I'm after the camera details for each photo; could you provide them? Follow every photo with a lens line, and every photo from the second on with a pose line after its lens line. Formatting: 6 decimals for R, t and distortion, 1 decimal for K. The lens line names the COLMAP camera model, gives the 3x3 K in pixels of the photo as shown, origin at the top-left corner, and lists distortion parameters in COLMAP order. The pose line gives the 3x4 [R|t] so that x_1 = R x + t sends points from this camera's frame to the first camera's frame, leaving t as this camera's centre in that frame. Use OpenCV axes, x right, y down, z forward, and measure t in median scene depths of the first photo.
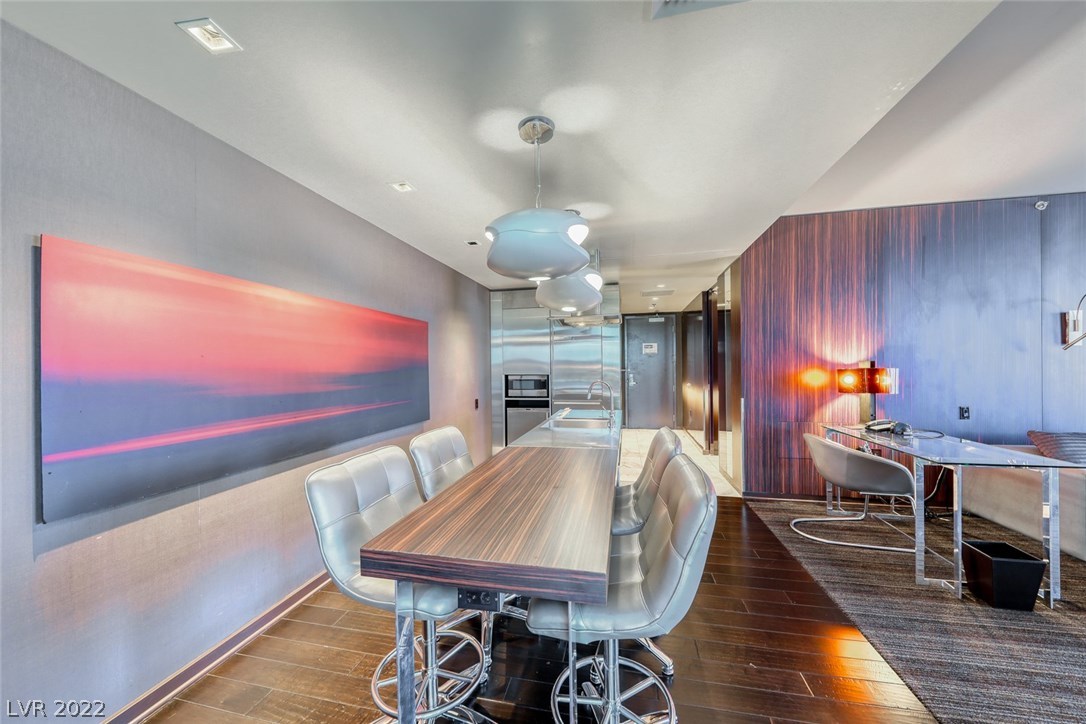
lens RADIAL K [[375.9, 0, 546.4], [0, 375.9, 358.8], [0, 0, 1]] dist [0.003122, -0.000122]
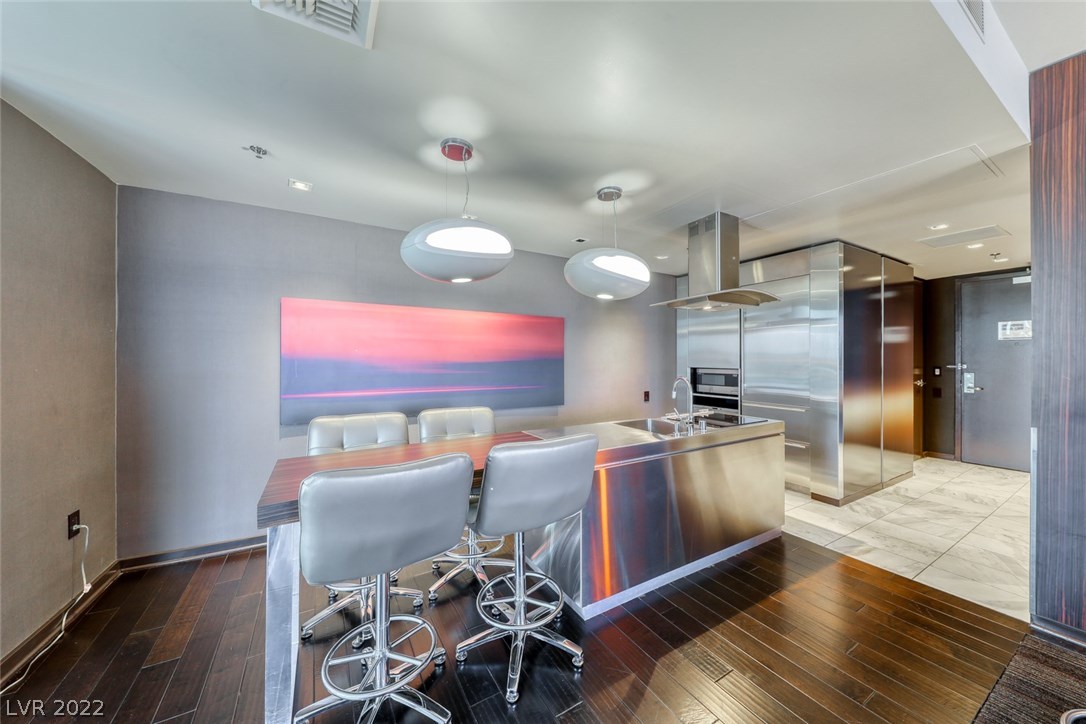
lens RADIAL K [[375.9, 0, 545.7], [0, 375.9, 358.5], [0, 0, 1]] dist [0.003122, -0.000122]
pose [[0.683770, 0.009588, -0.729634, 0.309565], [0.005522, 0.999817, 0.018314, 0.001771], [0.729676, -0.016552, 0.683592, 0.124358]]
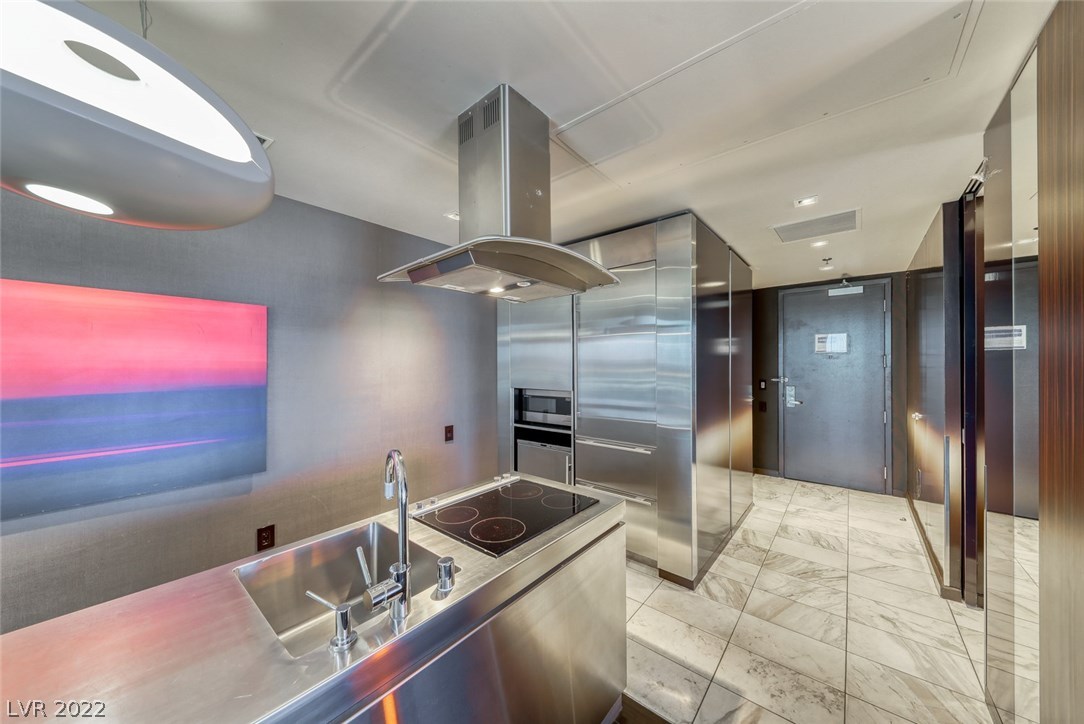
lens RADIAL K [[375.2, 0, 537.0], [0, 375.2, 373.2], [0, 0, 1]] dist [0.003122, -0.000122]
pose [[0.881967, 0.012423, -0.471147, 0.230974], [0.004921, 0.999355, 0.035563, -0.007609], [0.471286, -0.033684, 0.881337, 0.438542]]
